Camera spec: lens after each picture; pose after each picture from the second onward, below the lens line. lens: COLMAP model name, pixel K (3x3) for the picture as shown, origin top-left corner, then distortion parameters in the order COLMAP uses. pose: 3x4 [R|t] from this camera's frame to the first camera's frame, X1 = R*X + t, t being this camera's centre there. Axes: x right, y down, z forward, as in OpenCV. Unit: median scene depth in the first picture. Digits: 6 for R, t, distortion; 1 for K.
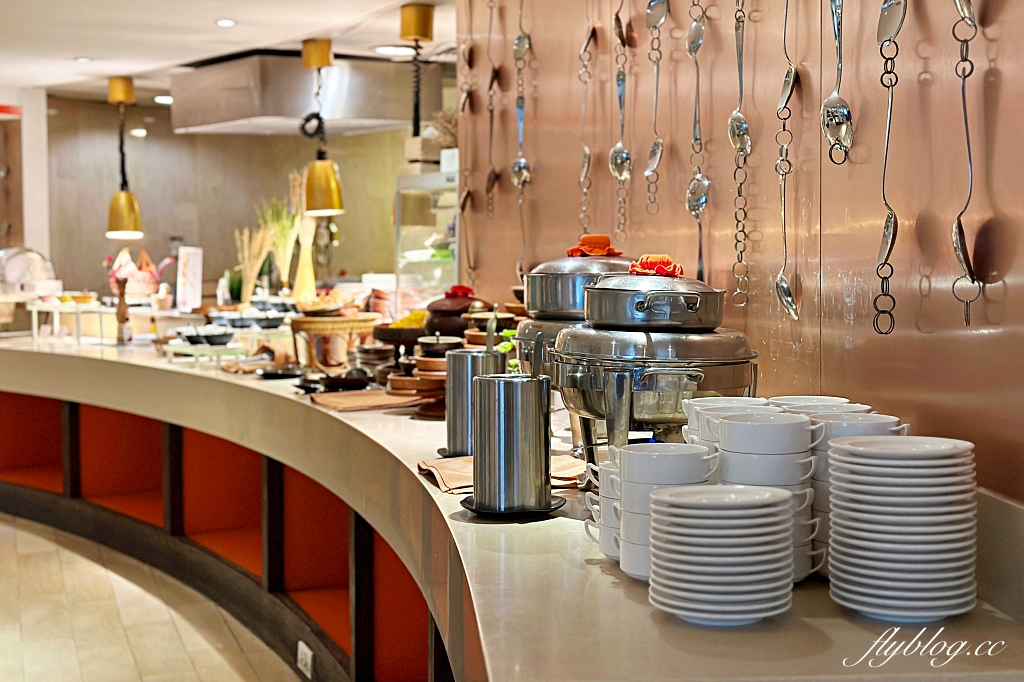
lens RADIAL K [[1425.8, 0, 512.9], [0, 1425.8, 304.1], [0, 0, 1]] dist [0.292864, -0.006987]
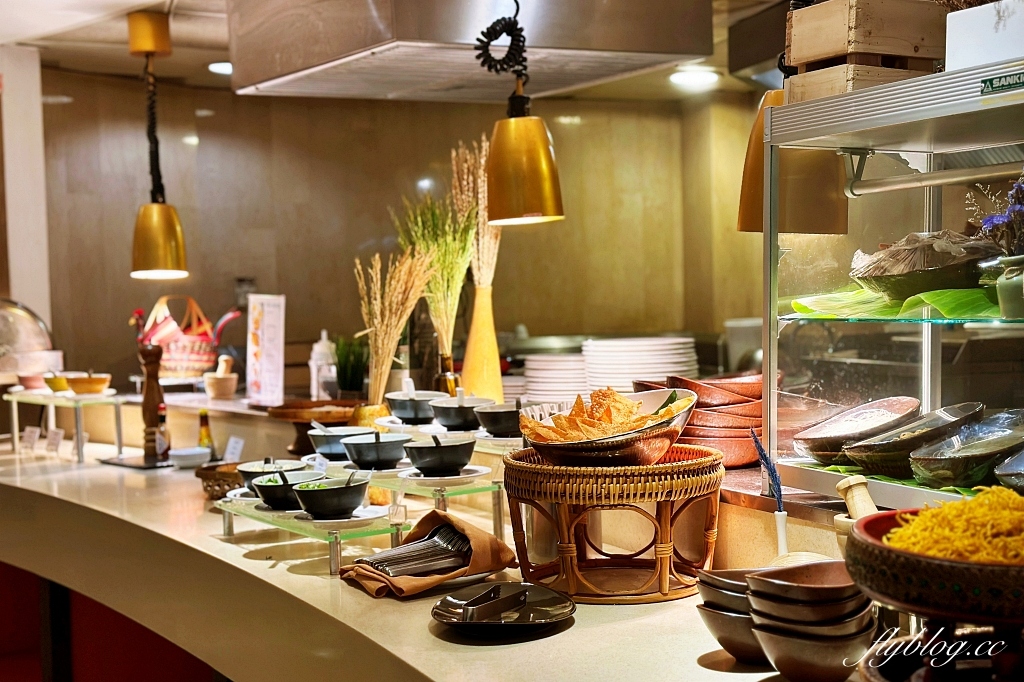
lens RADIAL K [[1438.4, 0, 512.0], [0, 1438.4, 341.0], [0, 0, 1]] dist [0.355812, 0.003019]
pose [[0.998625, -0.015280, -0.050140, -0.094260], [0.015201, 0.999883, -0.001957, -0.017456], [0.050164, 0.001192, 0.998740, 0.417218]]
